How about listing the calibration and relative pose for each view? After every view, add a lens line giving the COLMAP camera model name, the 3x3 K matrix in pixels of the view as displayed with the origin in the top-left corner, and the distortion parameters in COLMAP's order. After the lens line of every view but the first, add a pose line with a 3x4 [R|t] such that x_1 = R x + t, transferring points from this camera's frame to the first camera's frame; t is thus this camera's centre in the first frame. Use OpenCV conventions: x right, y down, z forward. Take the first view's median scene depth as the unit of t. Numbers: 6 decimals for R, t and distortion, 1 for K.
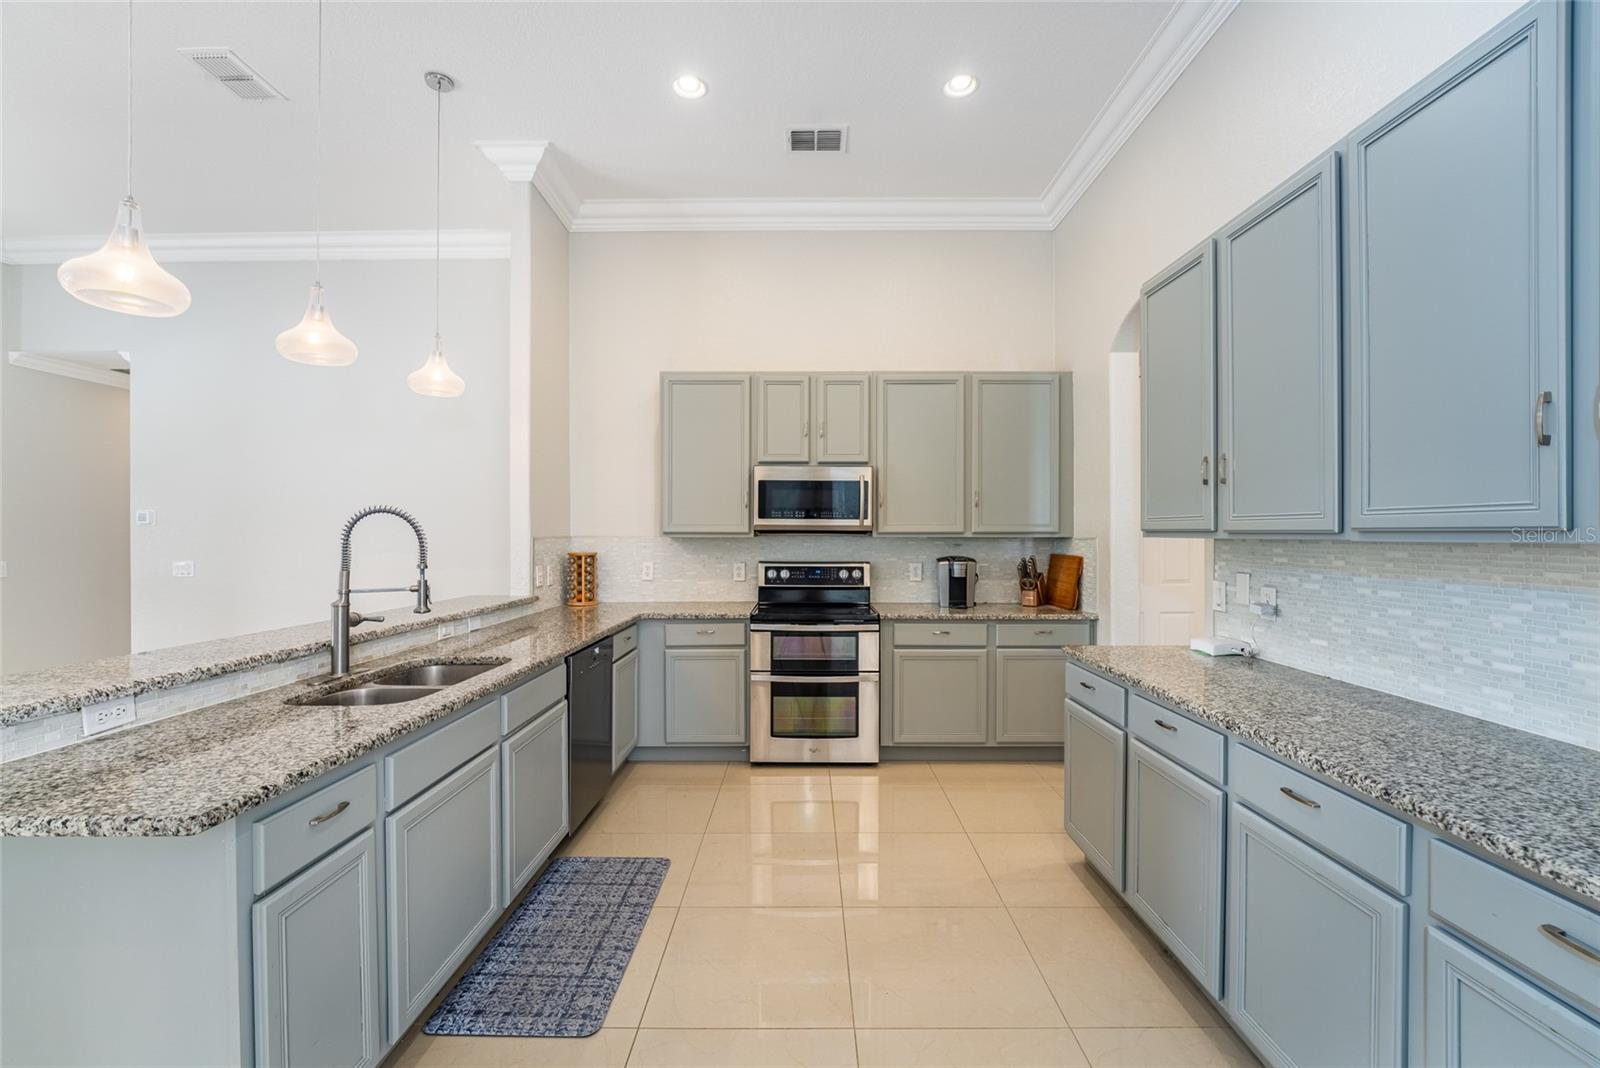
lens RADIAL K [[655.5, 0, 800.0], [0, 655.5, 534.0], [0, 0, 1]] dist [-0.013380, -0.000245]
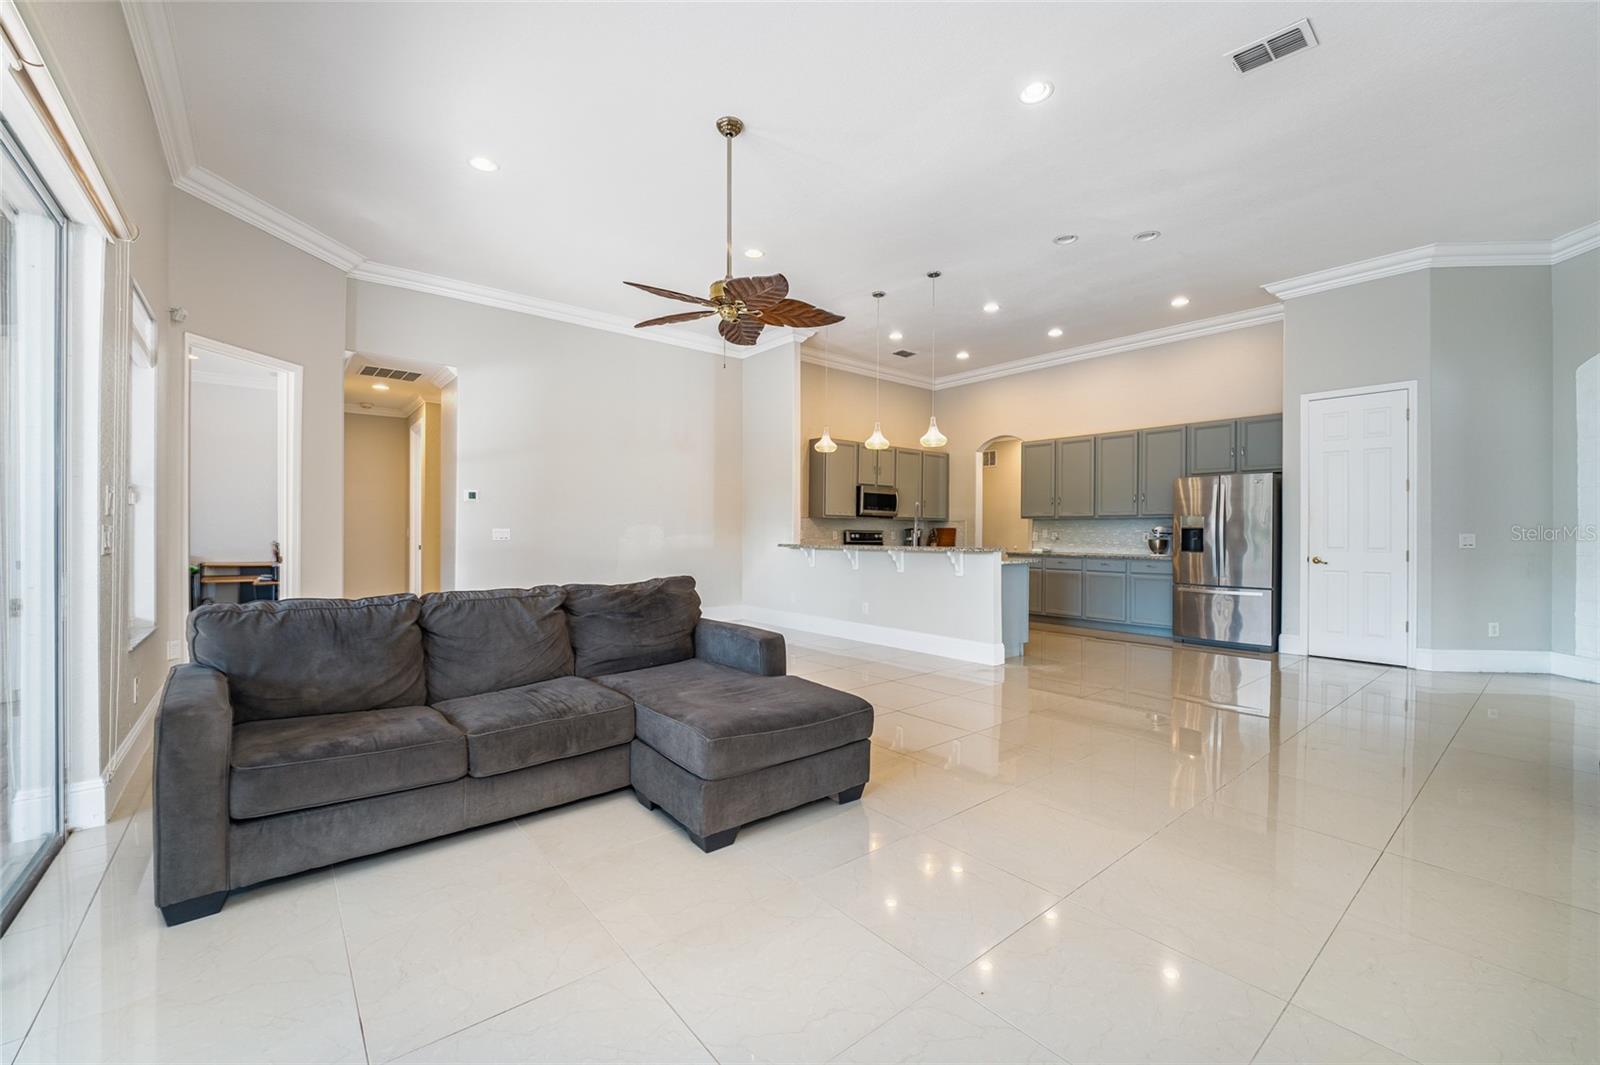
lens RADIAL K [[646.5, 0, 800.0], [0, 646.5, 532.5], [0, 0, 1]] dist [-0.000270, -0.000025]
pose [[0.765558, 0.004423, 0.643352, -1.589332], [-0.006145, 0.999981, 0.000438, 0.051852], [-0.643338, -0.004289, 0.765571, -0.509690]]
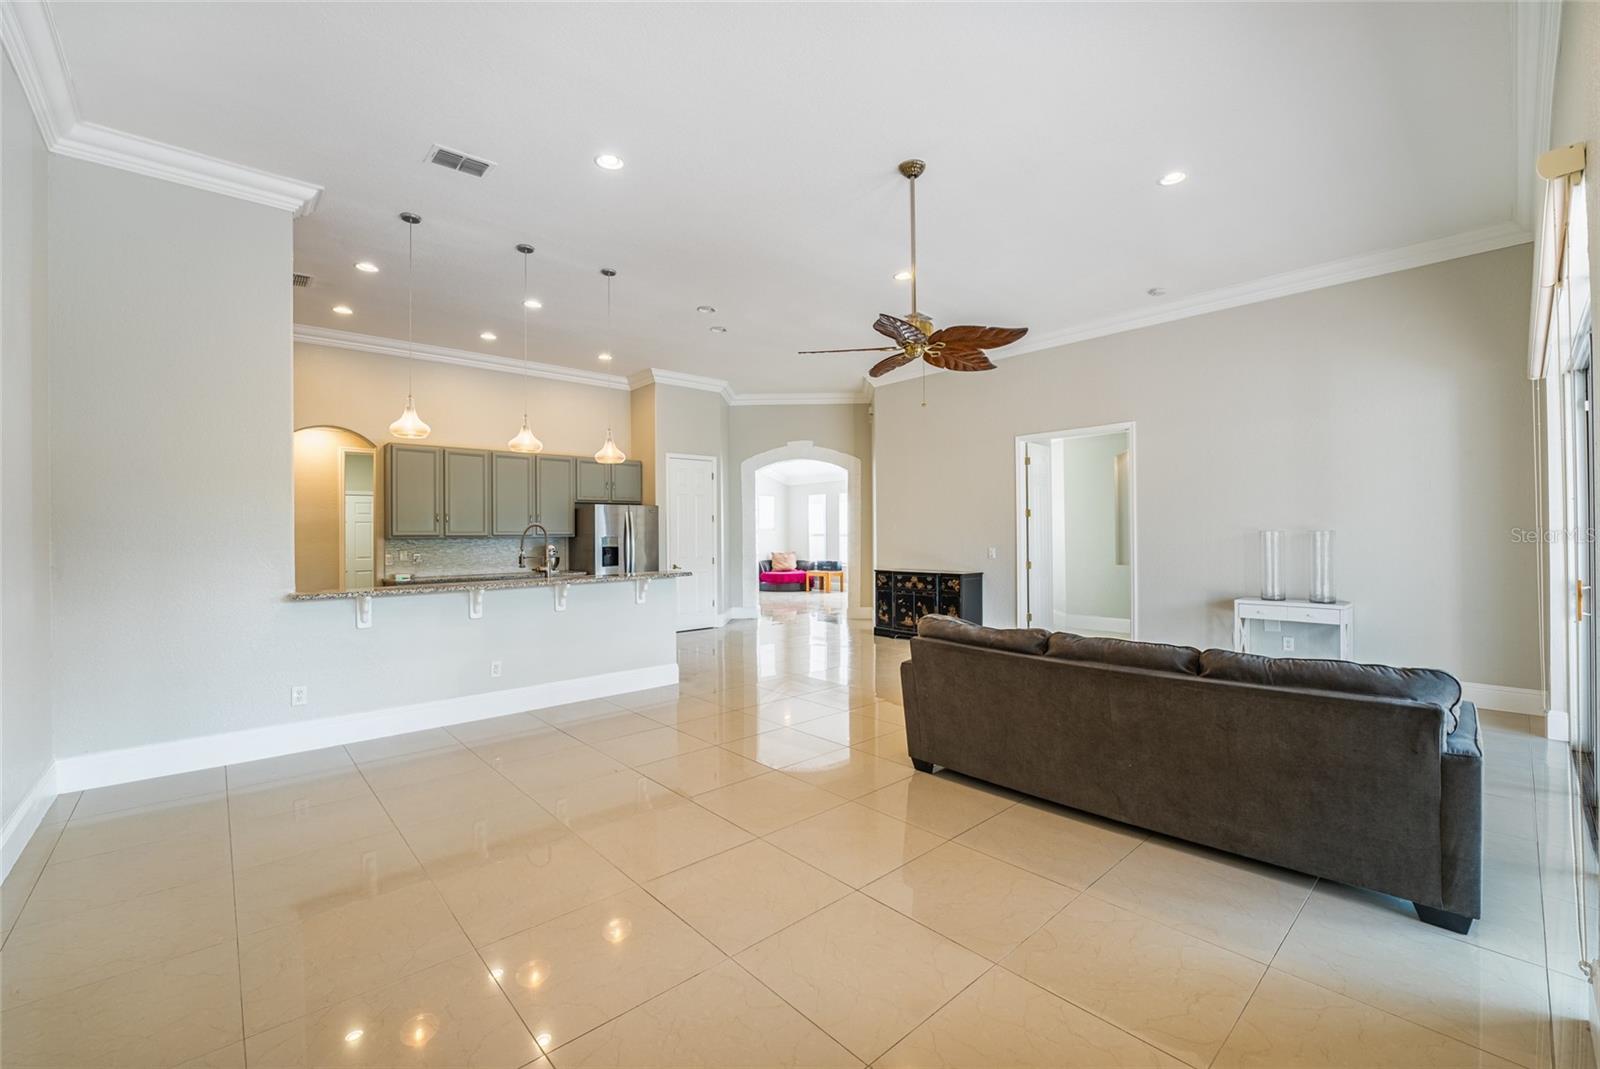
lens RADIAL K [[666.1, 0, 800.0], [0, 666.1, 534.5], [0, 0, 1]] dist [-0.017673, 0.000055]
pose [[-0.679066, 0.007622, 0.734038, -1.671542], [0.012254, 0.999924, 0.000953, 0.004528], [-0.733975, 0.009642, -0.679108, 1.047610]]
